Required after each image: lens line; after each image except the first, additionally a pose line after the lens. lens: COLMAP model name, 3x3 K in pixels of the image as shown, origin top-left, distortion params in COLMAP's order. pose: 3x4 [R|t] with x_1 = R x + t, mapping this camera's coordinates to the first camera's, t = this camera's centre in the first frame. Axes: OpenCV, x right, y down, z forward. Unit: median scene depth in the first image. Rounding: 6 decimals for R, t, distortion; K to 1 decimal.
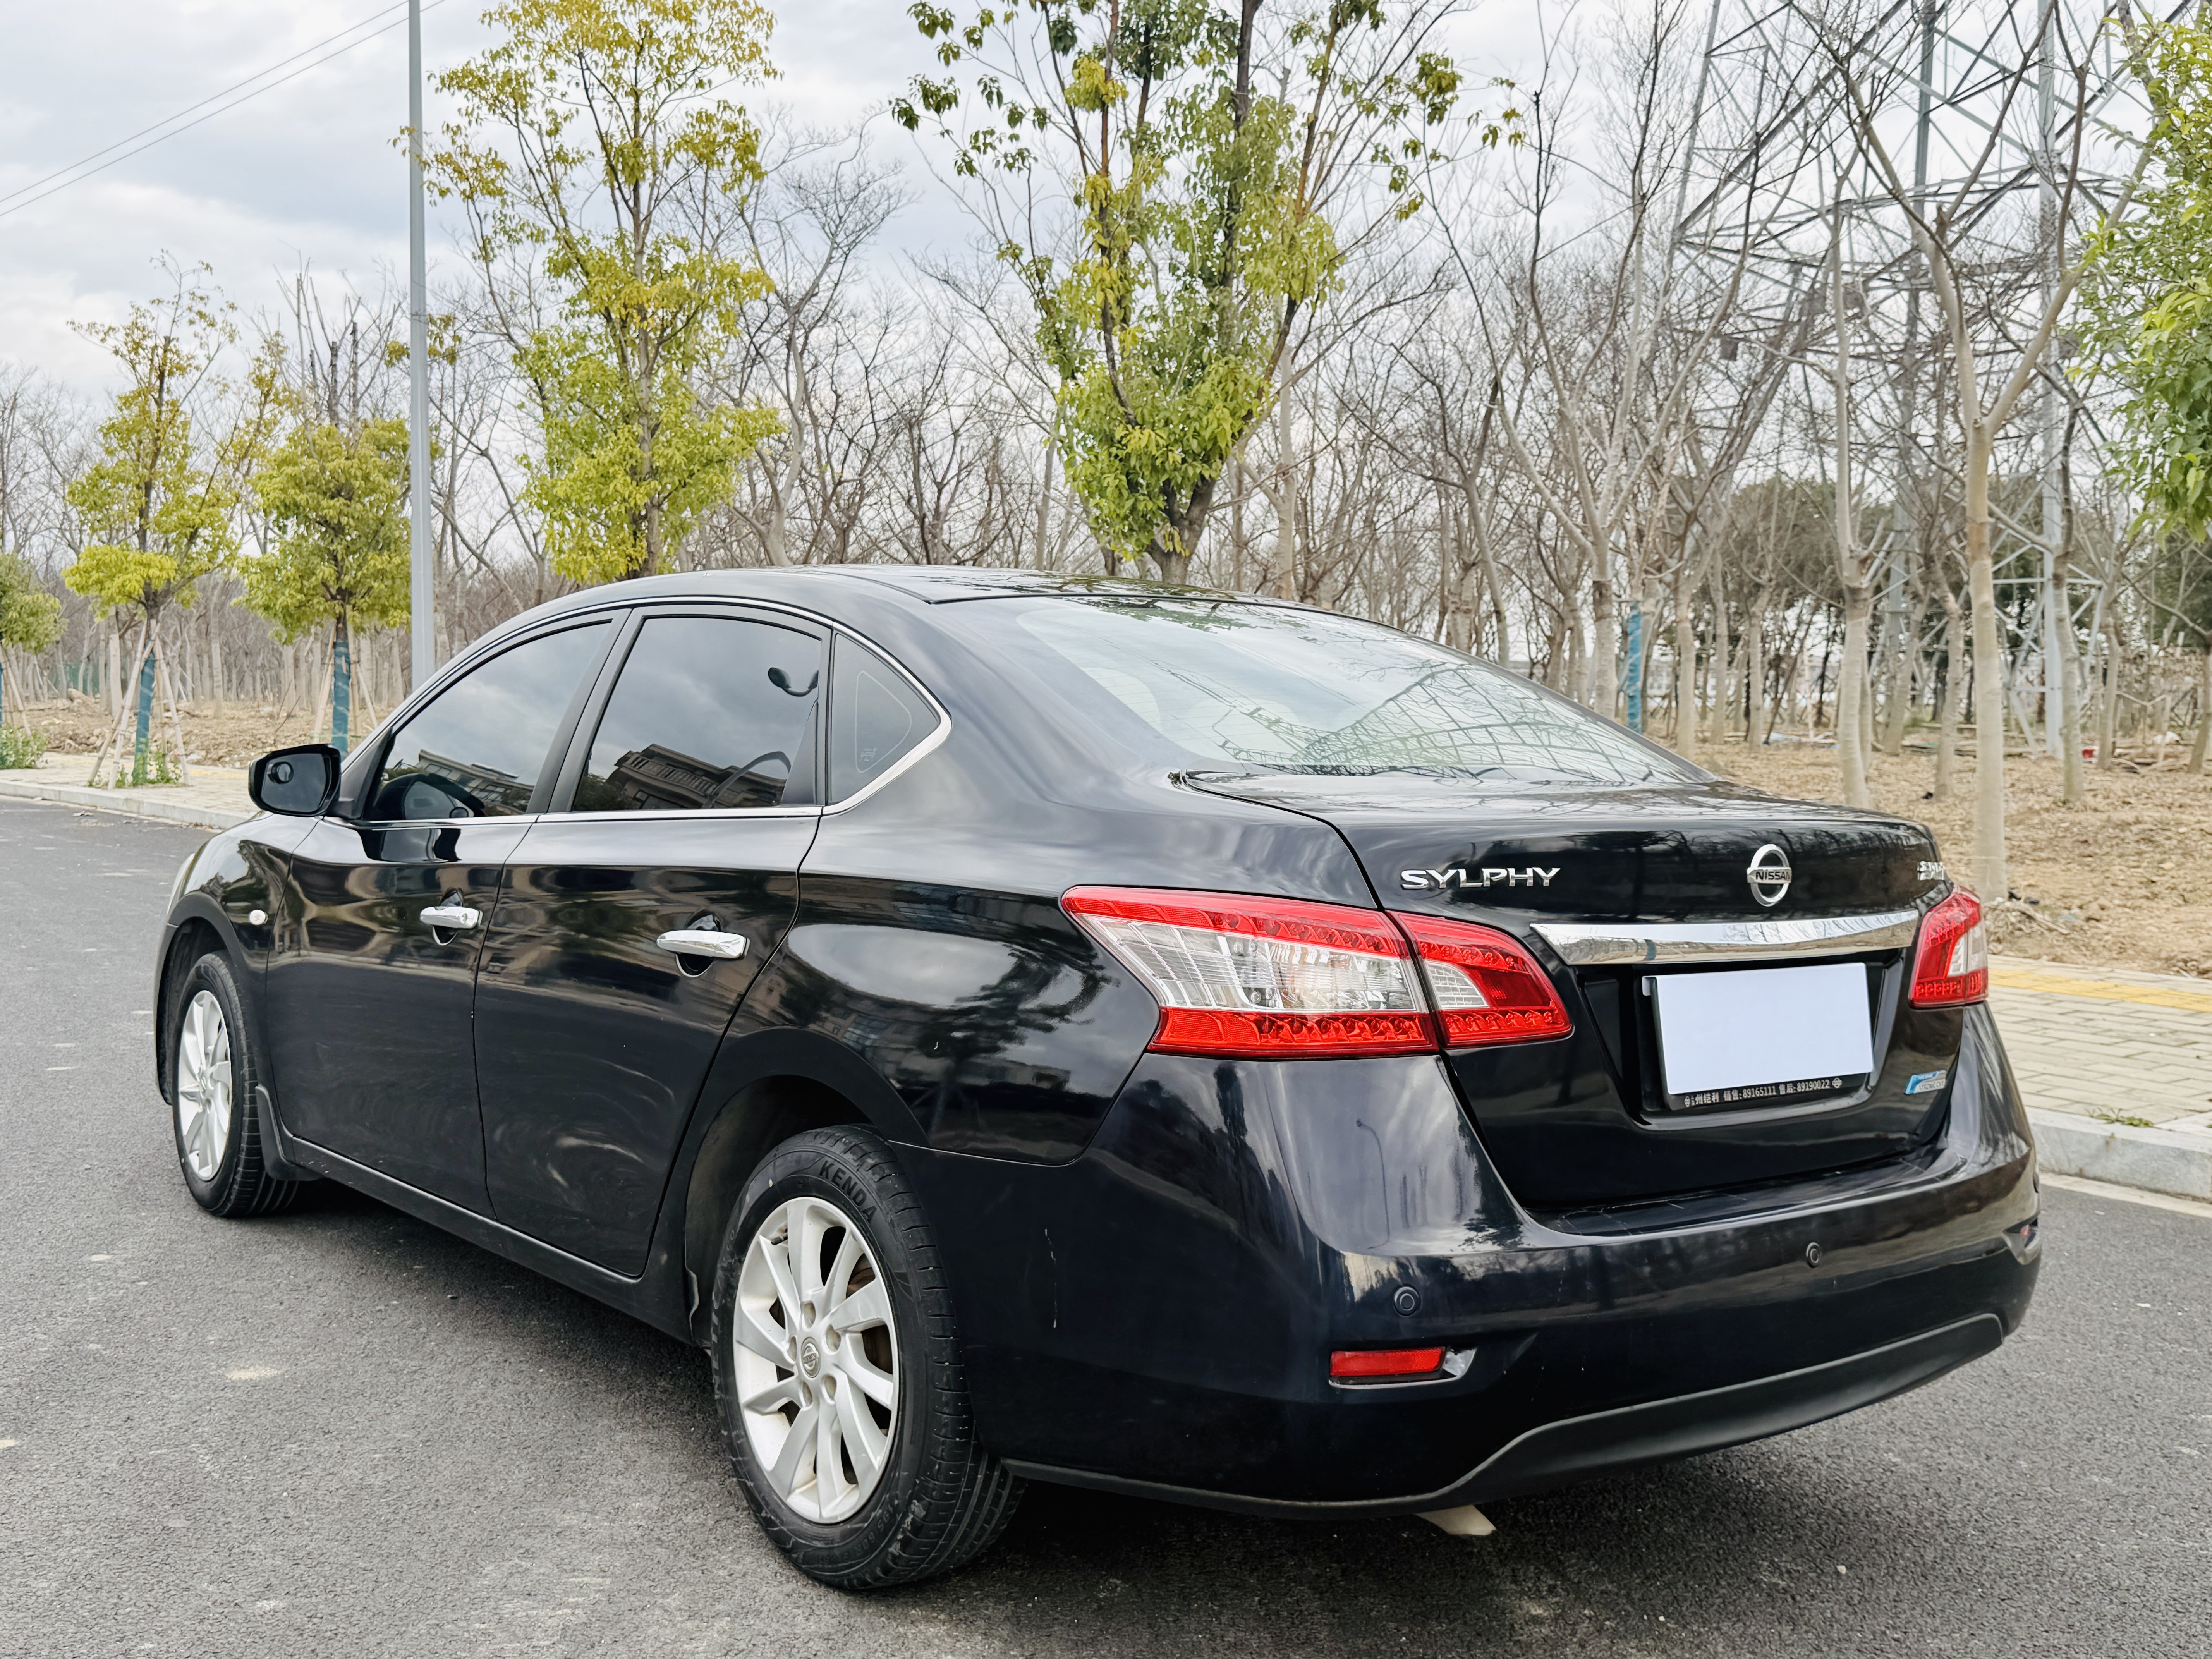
lens RADIAL K [[2237.0, 0, 1137.2], [0, 2237.0, 823.2], [0, 0, 1]] dist [0.060333, 0.000000]
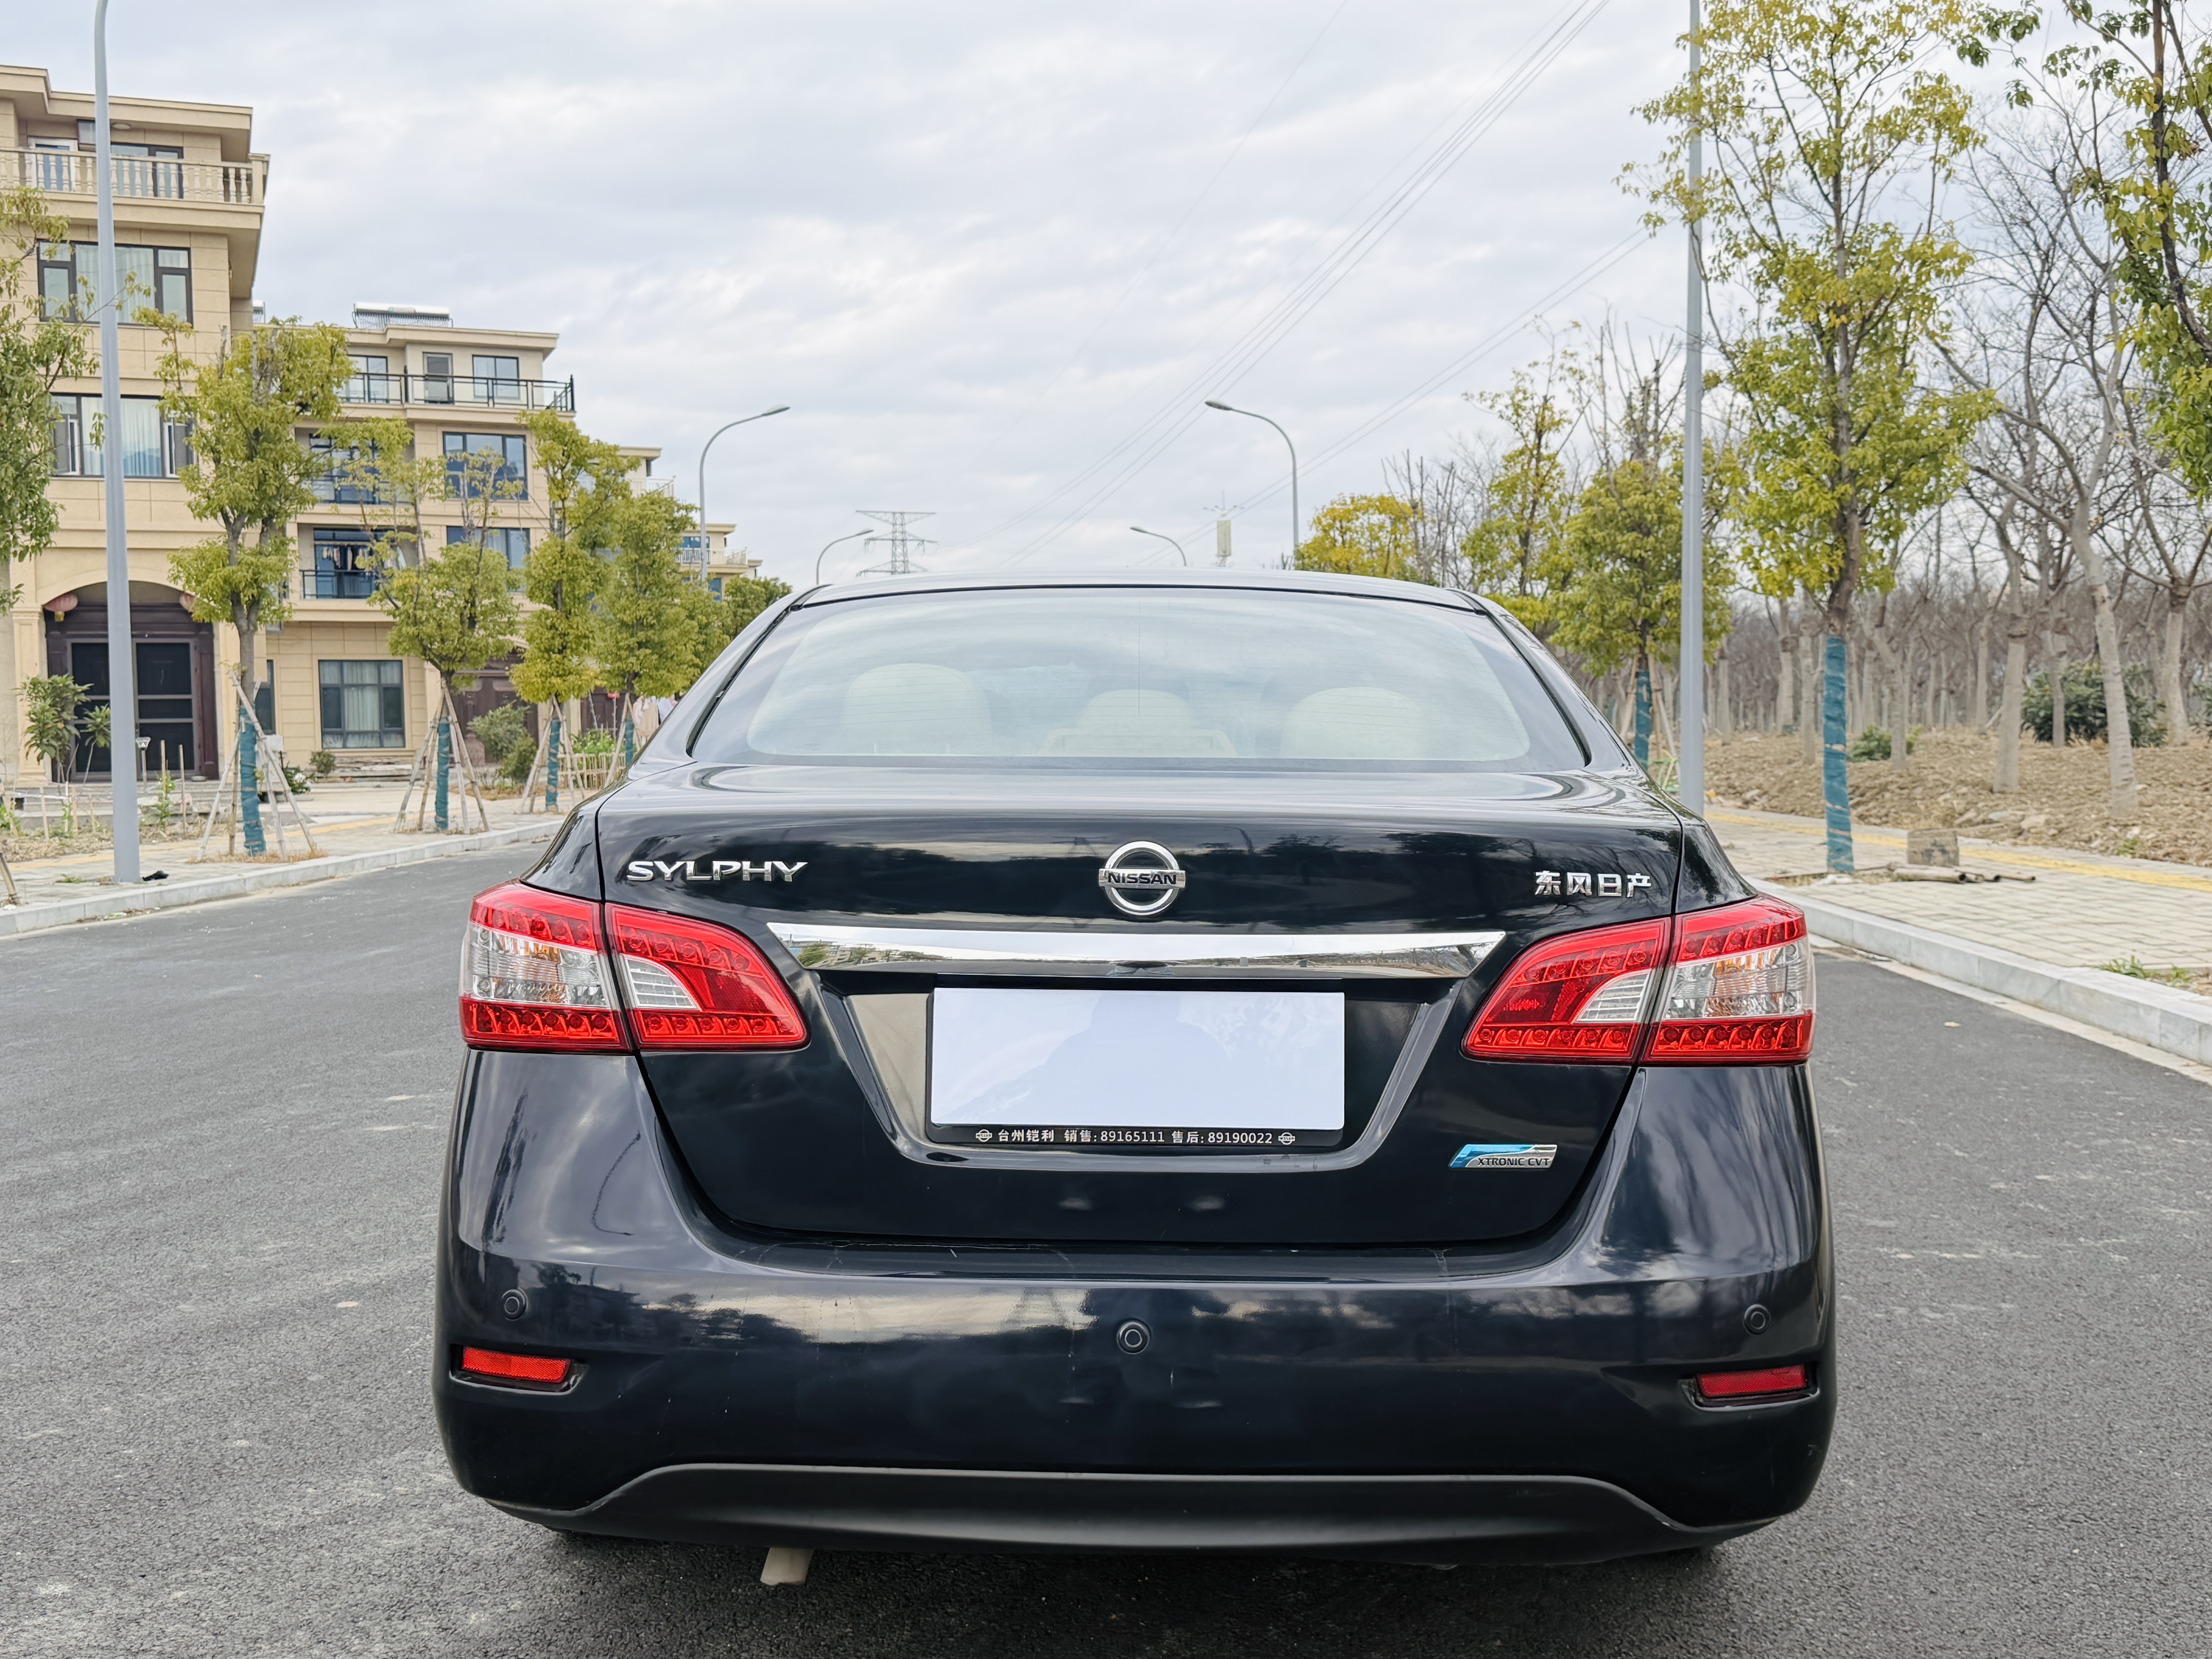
lens RADIAL K [[2237.0, 0, 1122.9], [0, 2237.0, 863.2], [0, 0, 1]] dist [0.060333, 0.000000]
pose [[0.781357, 0.013921, -0.623929, 0.221410], [-0.010877, 0.999903, 0.008688, 0.002868], [0.623989, -0.000002, 0.781433, 0.096021]]
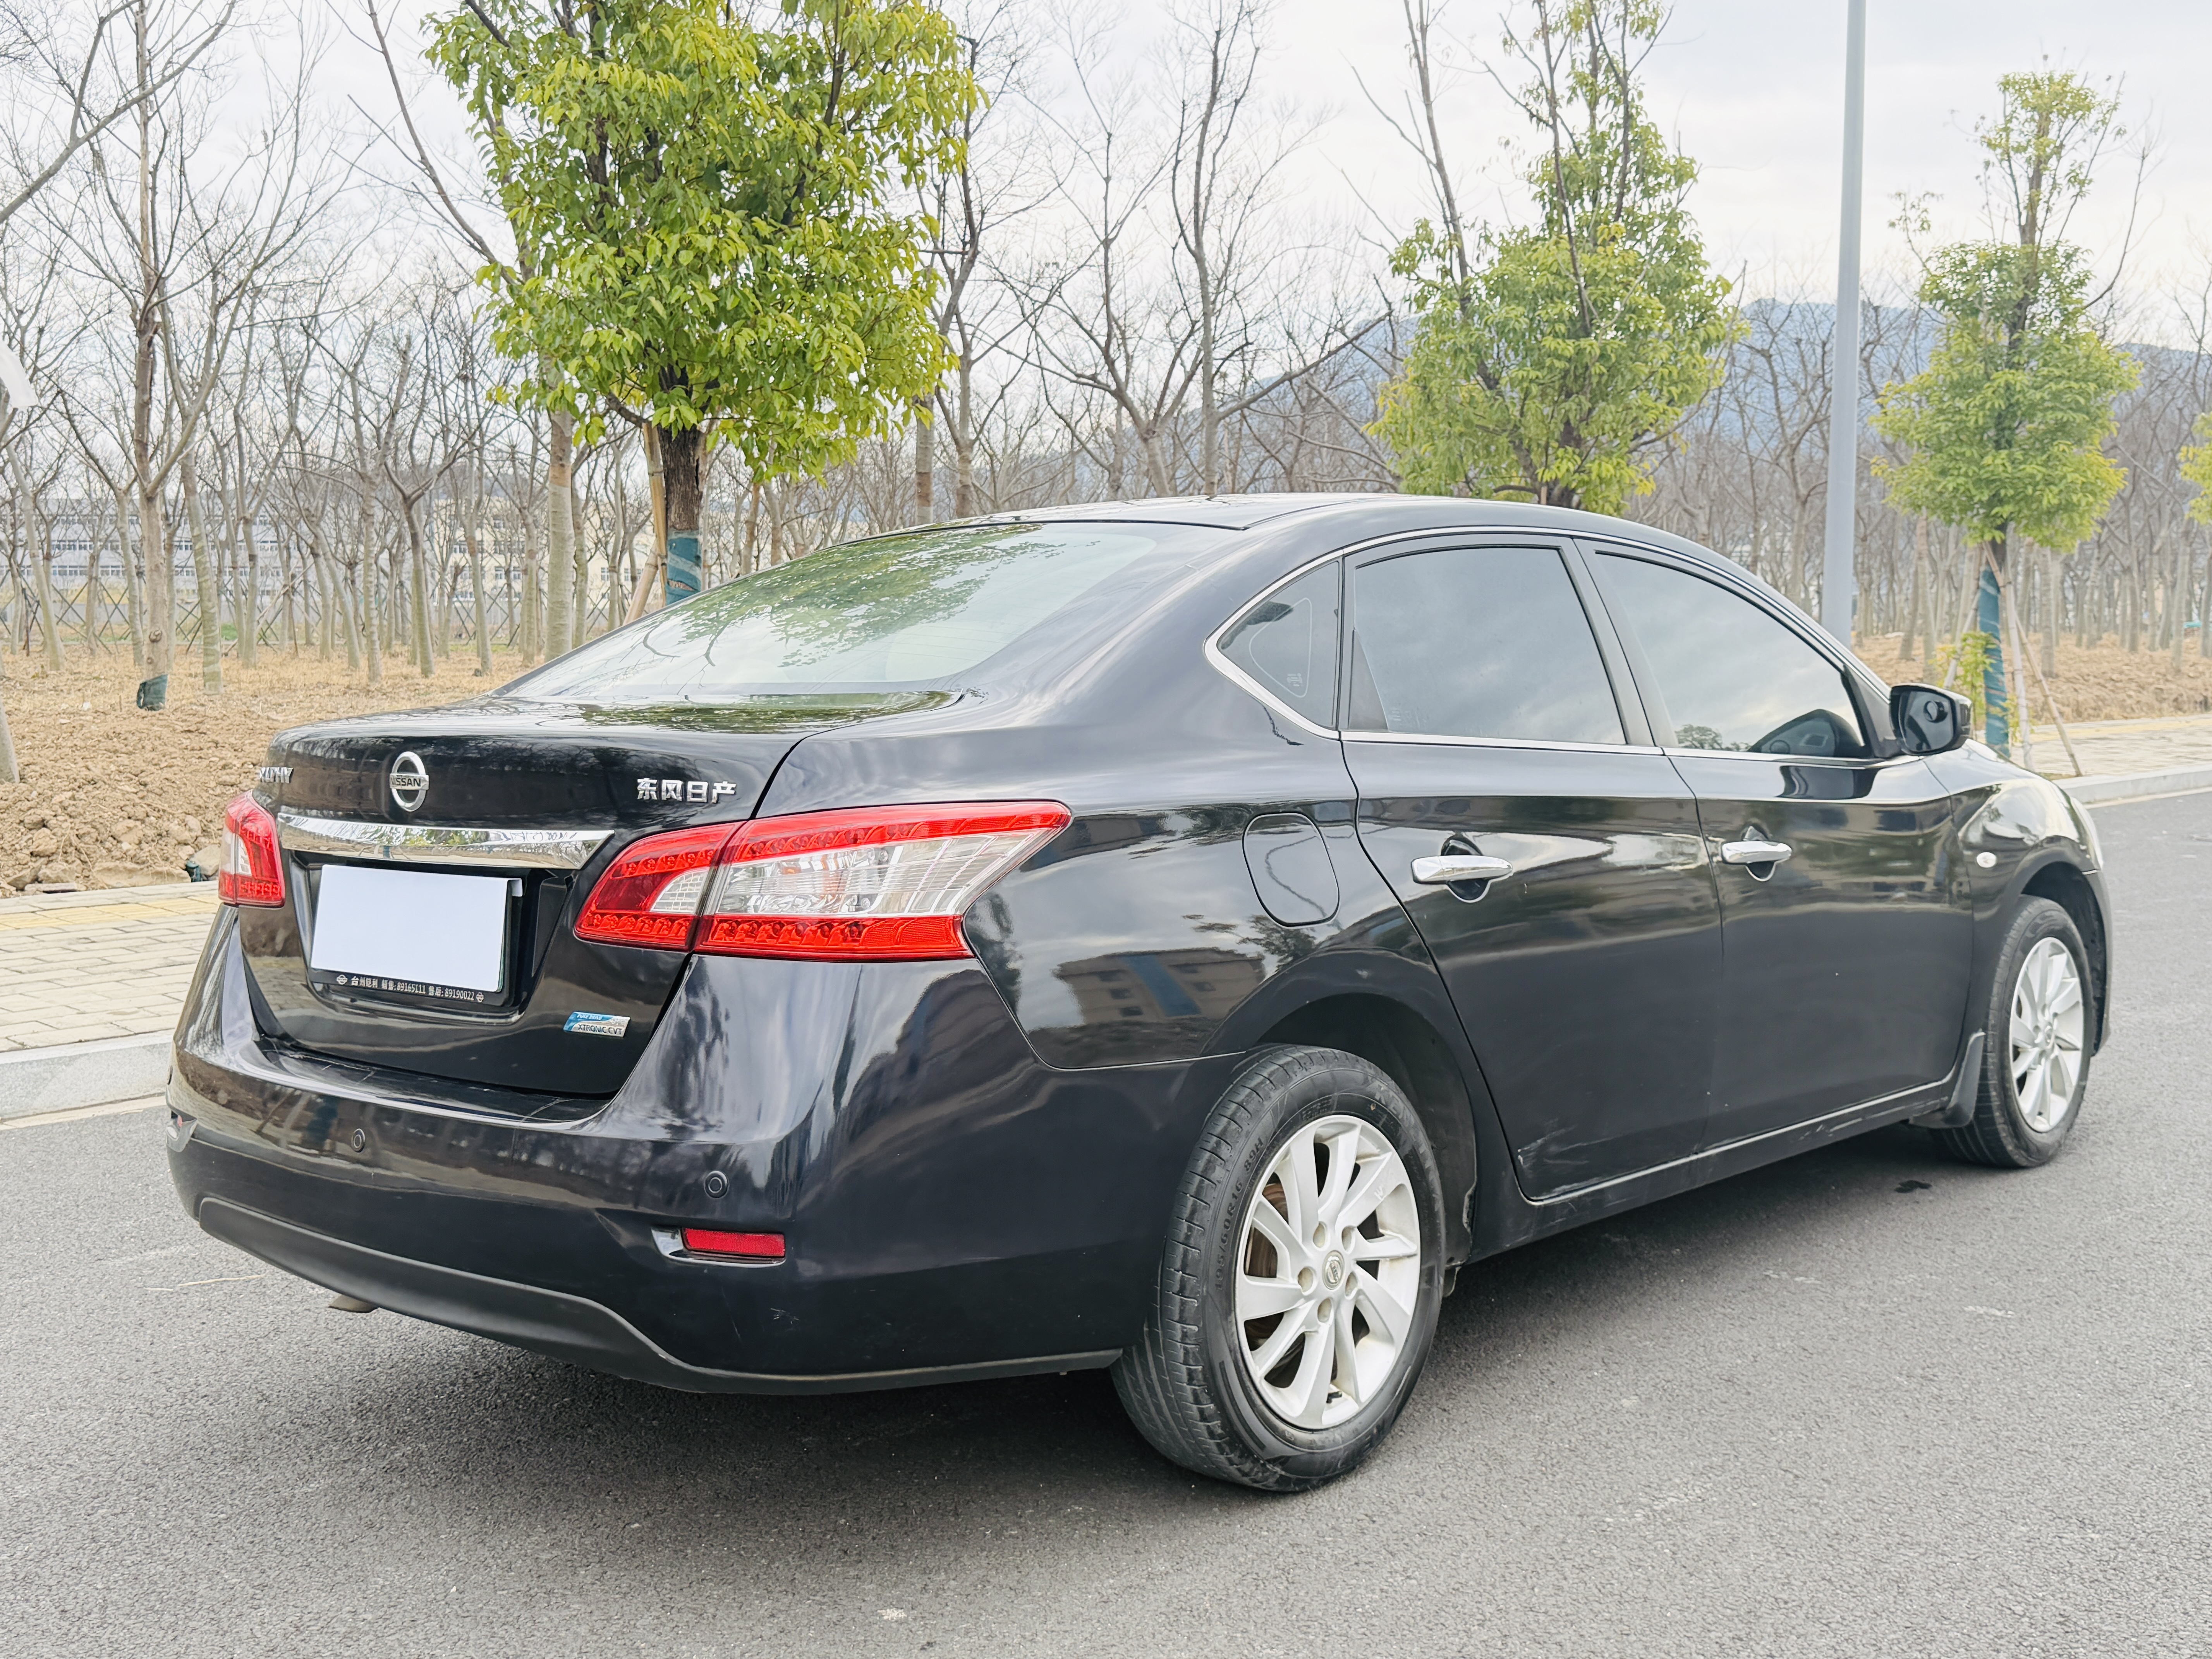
lens RADIAL K [[2310.7, 0, 1092.2], [0, 2310.7, 826.3], [0, 0, 1]] dist [0.005611, 0.000000]
pose [[0.197431, 0.036077, -0.979653, 0.393919], [-0.009579, 0.999346, 0.034872, 0.000787], [0.980270, 0.002499, 0.197647, 0.309285]]
